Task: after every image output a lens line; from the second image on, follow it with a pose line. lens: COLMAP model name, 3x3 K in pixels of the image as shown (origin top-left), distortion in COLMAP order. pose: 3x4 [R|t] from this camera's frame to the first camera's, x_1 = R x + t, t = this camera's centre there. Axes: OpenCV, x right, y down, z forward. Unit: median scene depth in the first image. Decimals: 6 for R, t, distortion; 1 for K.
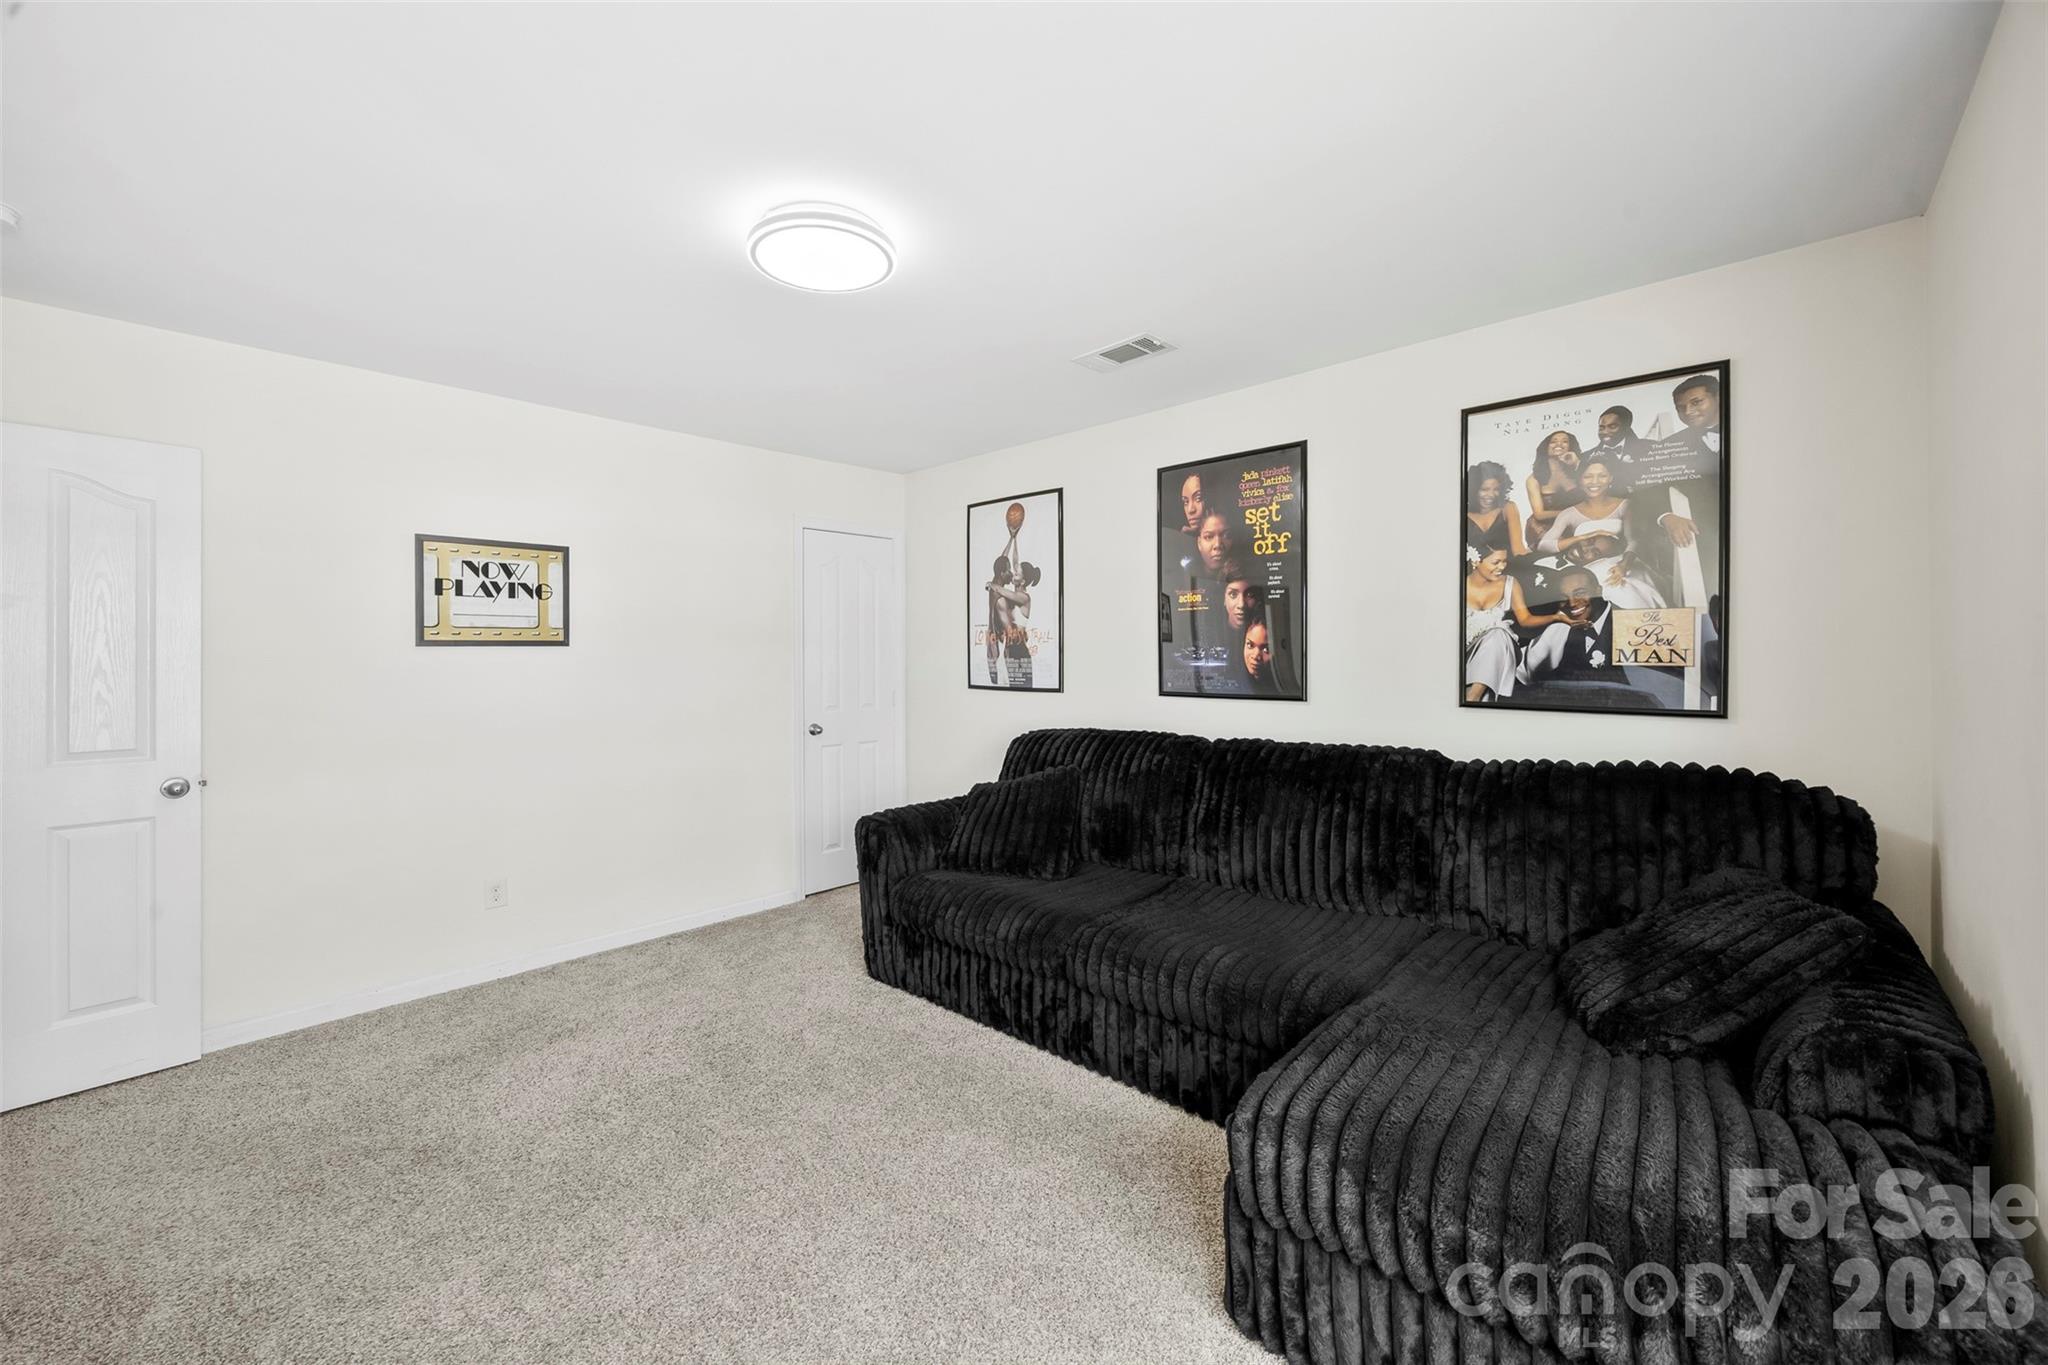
lens RADIAL K [[801.1, 0, 1038.3], [0, 801.1, 674.5], [0, 0, 1]] dist [-0.001042, 0.000073]
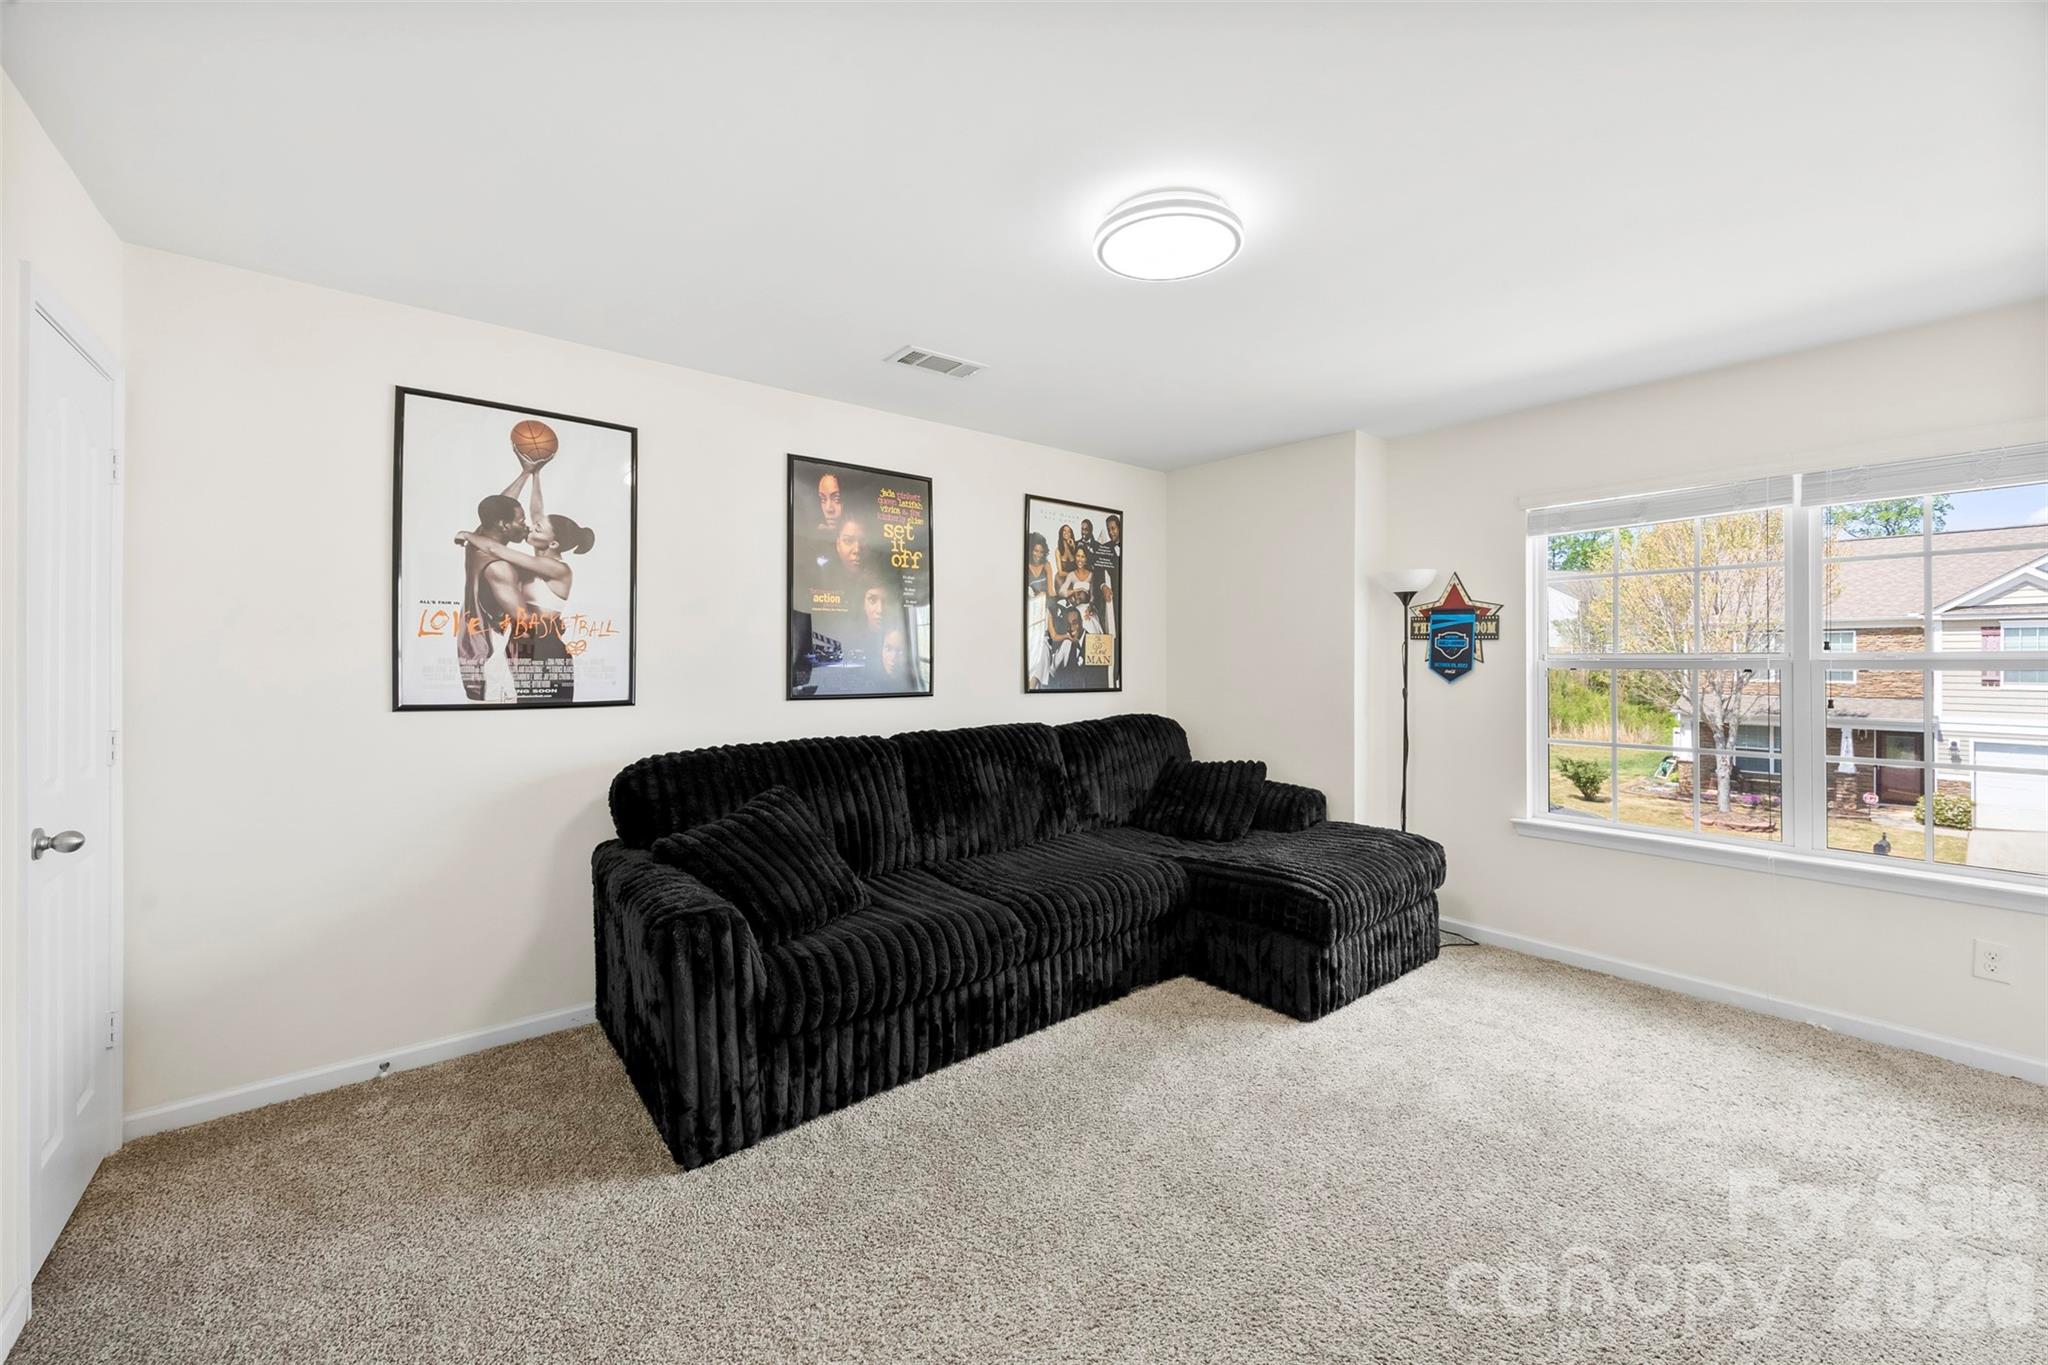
lens RADIAL K [[801.1, 0, 1038.3], [0, 801.1, 674.5], [0, 0, 1]] dist [-0.001042, 0.000073]
pose [[0.139312, -0.019729, 0.990052, -0.812115], [0.012752, 0.999754, 0.018128, -0.018228], [-0.990166, 0.010099, 0.139529, 0.660027]]
